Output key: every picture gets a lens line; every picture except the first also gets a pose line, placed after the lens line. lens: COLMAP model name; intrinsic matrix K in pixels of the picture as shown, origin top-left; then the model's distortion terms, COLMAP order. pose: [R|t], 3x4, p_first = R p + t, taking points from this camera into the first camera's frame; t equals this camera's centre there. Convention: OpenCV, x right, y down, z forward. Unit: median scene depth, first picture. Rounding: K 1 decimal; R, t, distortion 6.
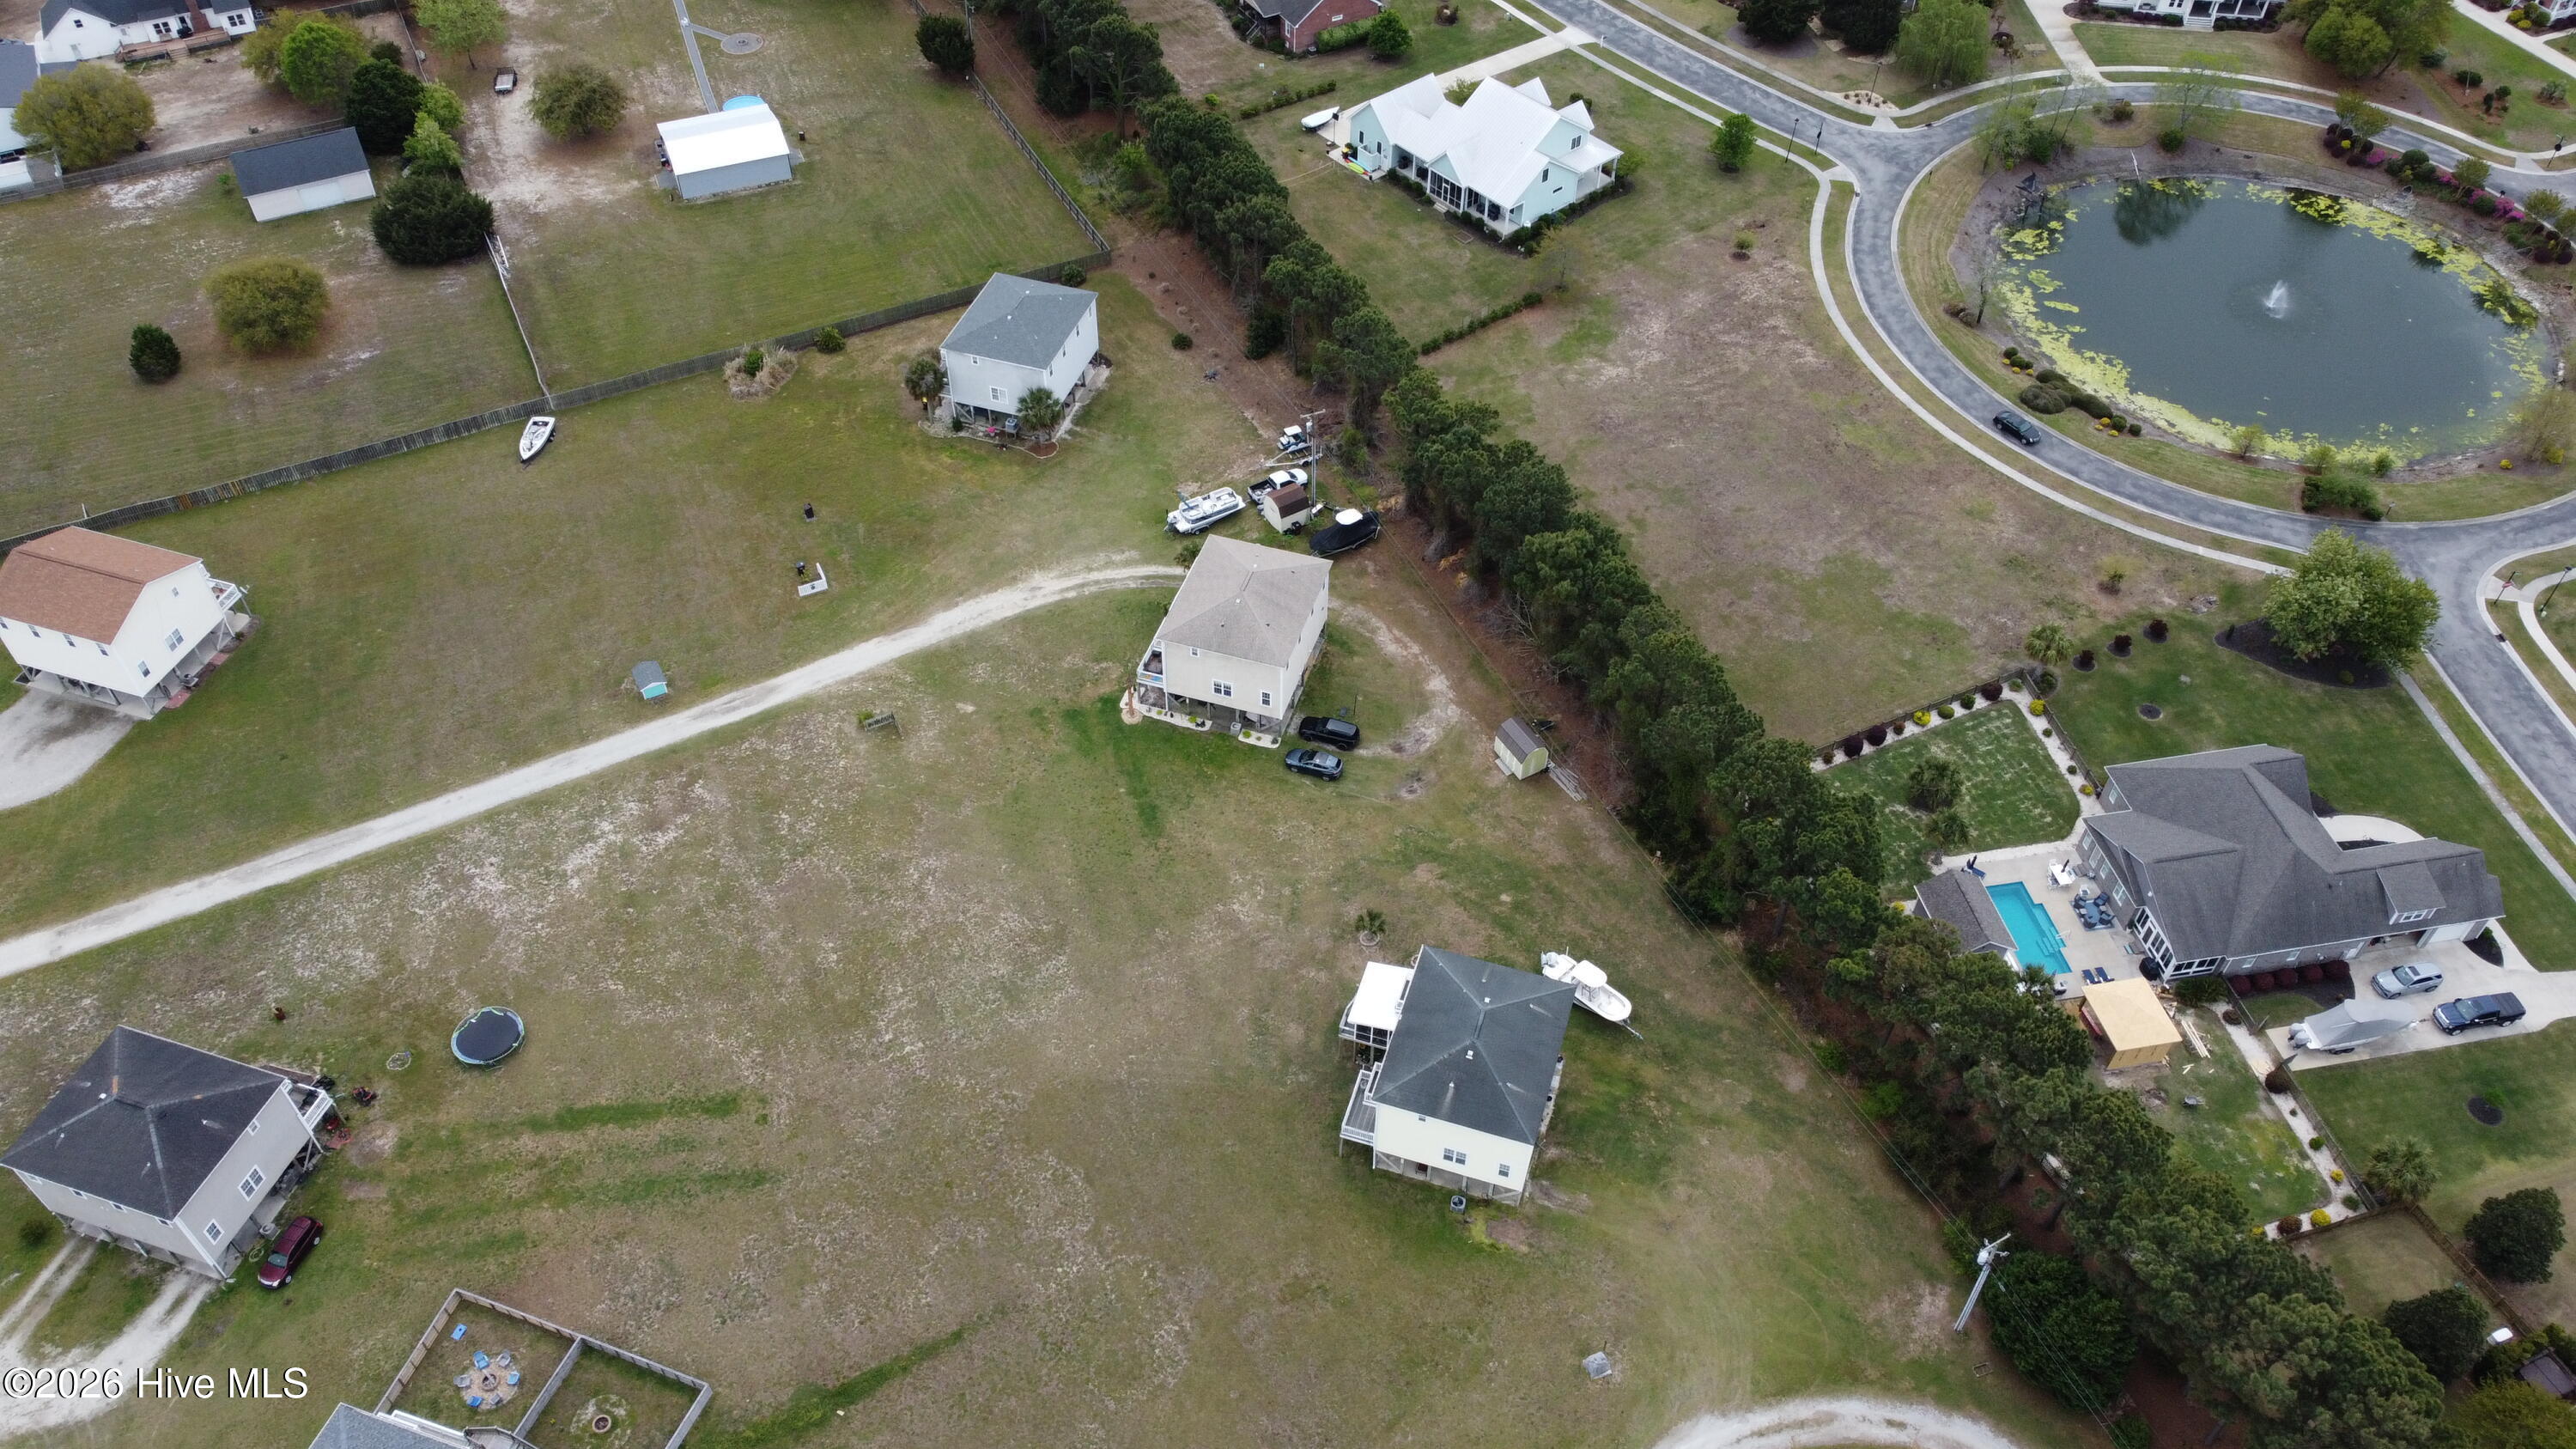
lens RADIAL K [[1944.9, 0, 1273.1], [0, 1944.9, 729.6], [0, 0, 1]] dist [0.006730, -0.014429]
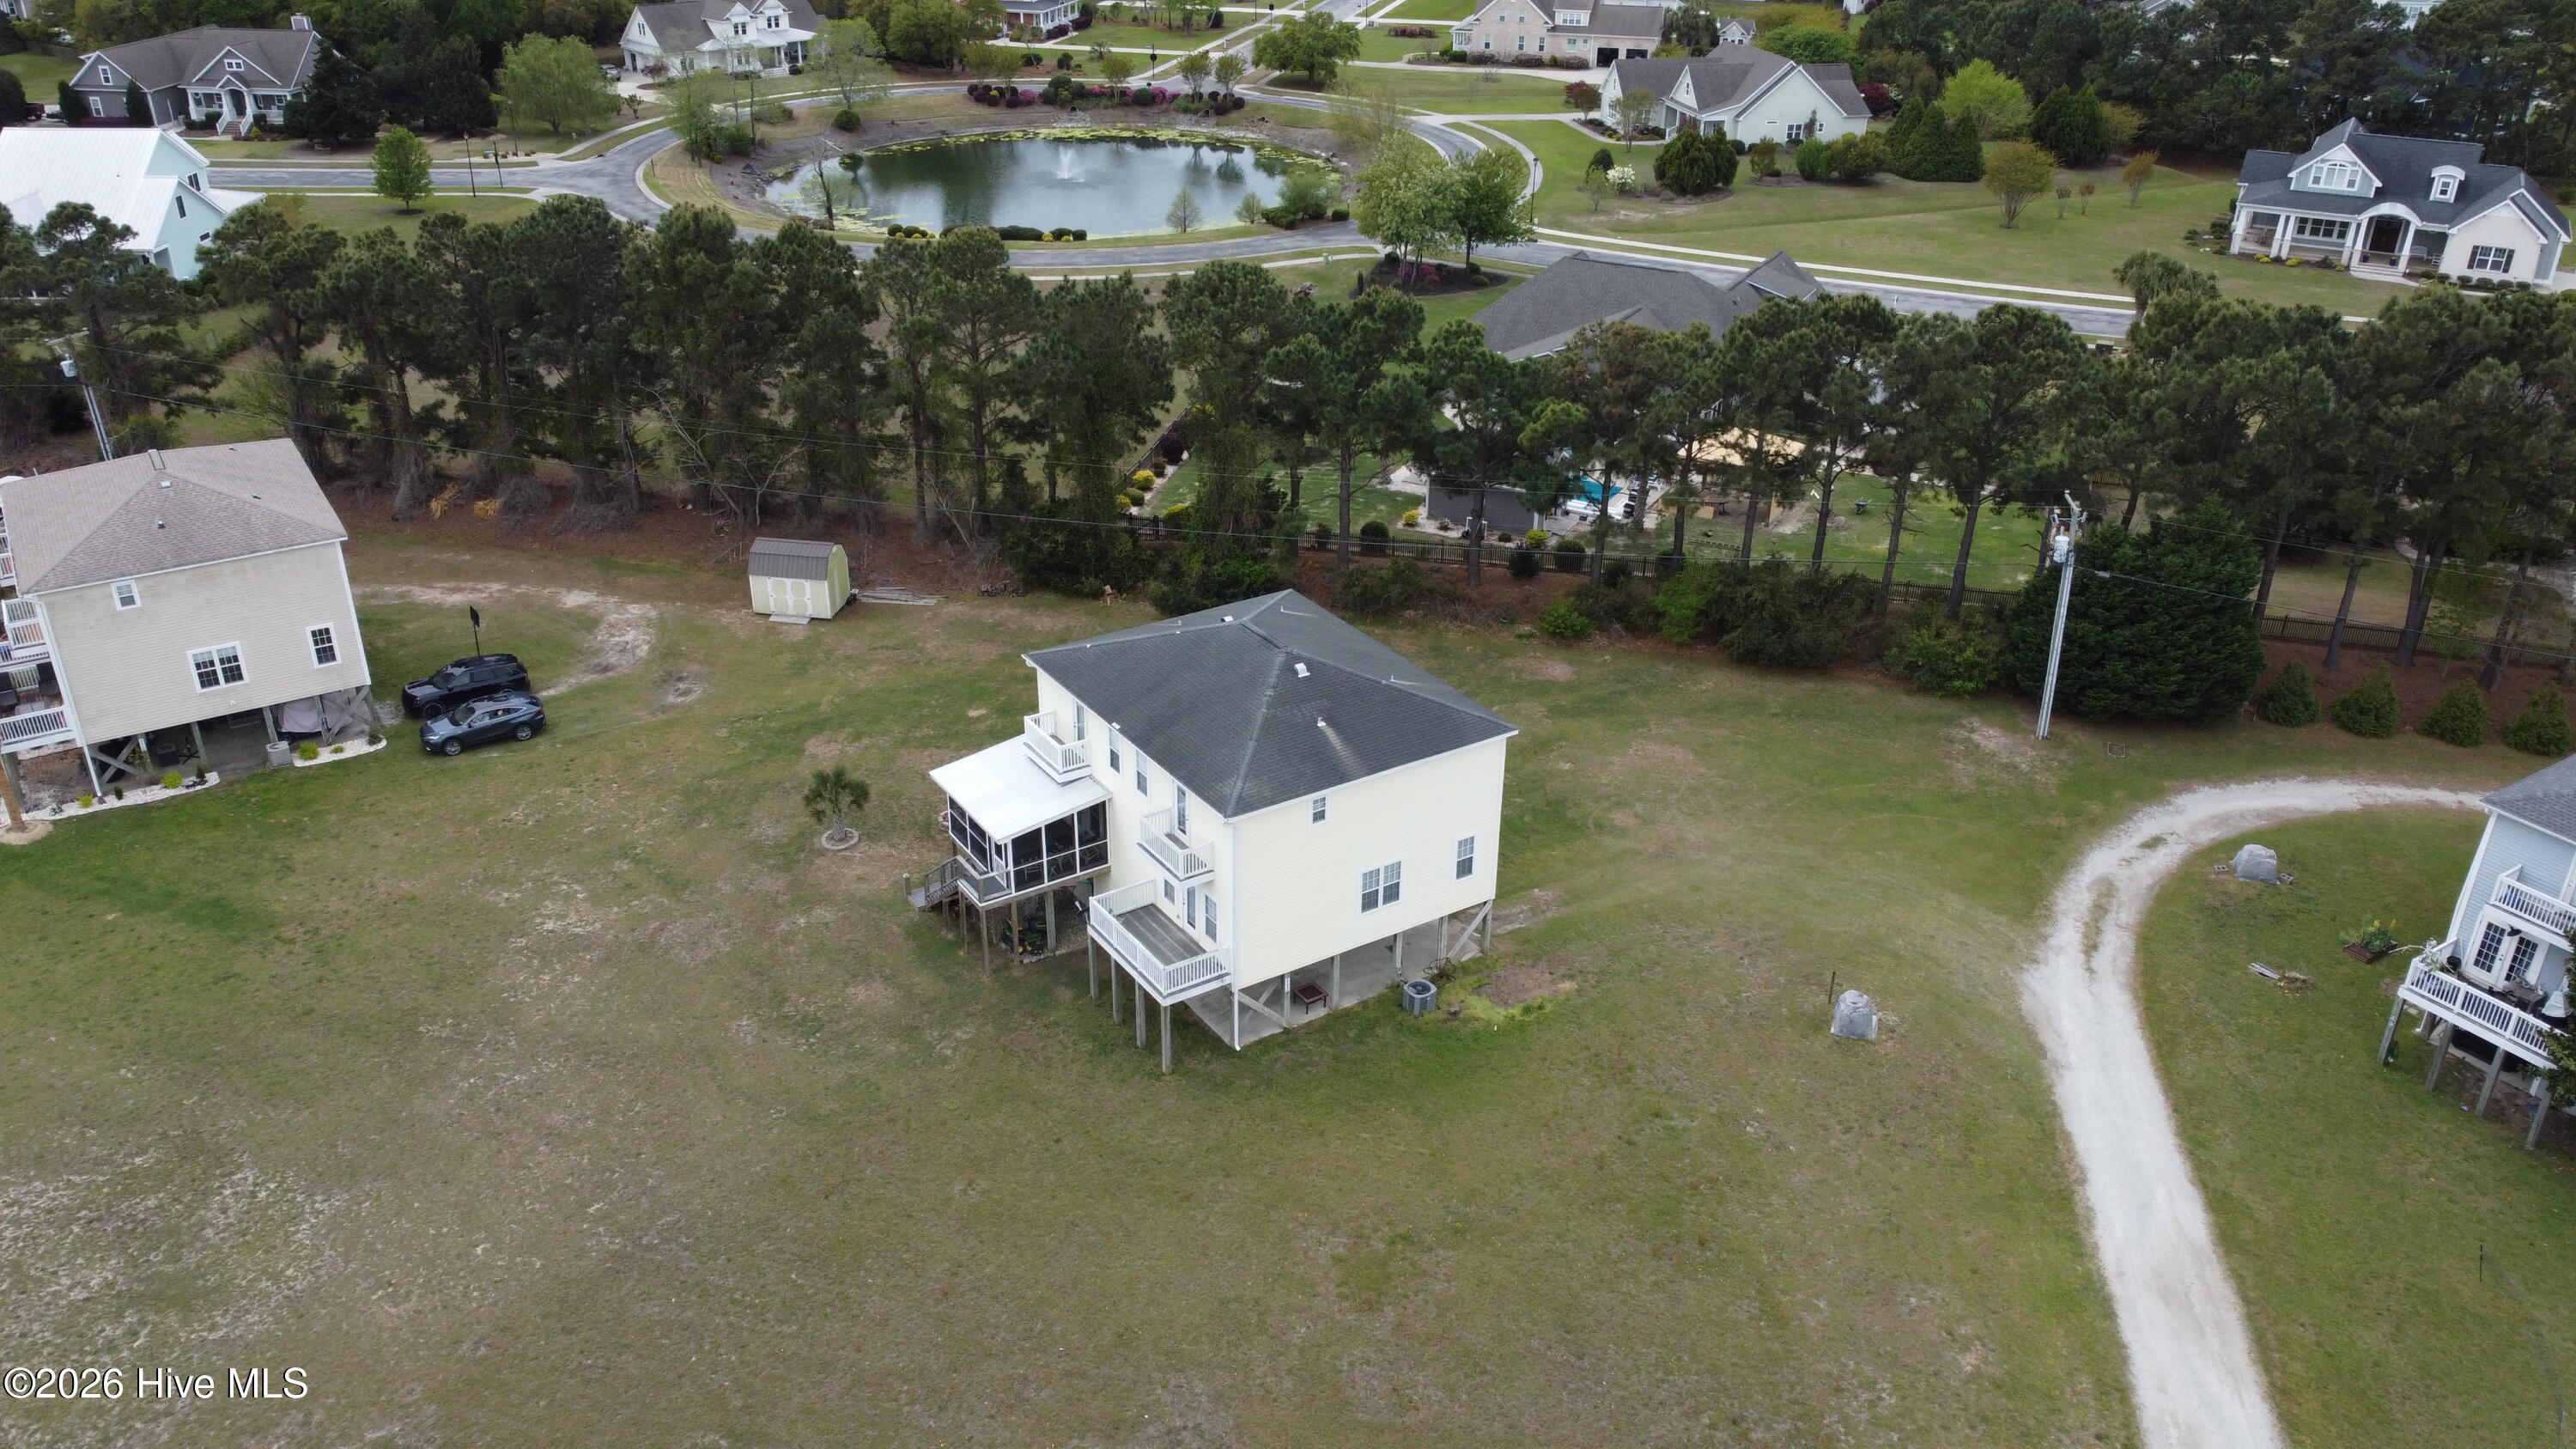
lens RADIAL K [[1944.9, 0, 1278.1], [0, 1944.9, 729.4], [0, 0, 1]] dist [0.006730, -0.014429]
pose [[0.631037, -0.353696, 0.690428, -0.219666], [0.560993, 0.822777, -0.091240, 0.200822], [-0.535797, 0.444901, 0.717624, 0.606252]]
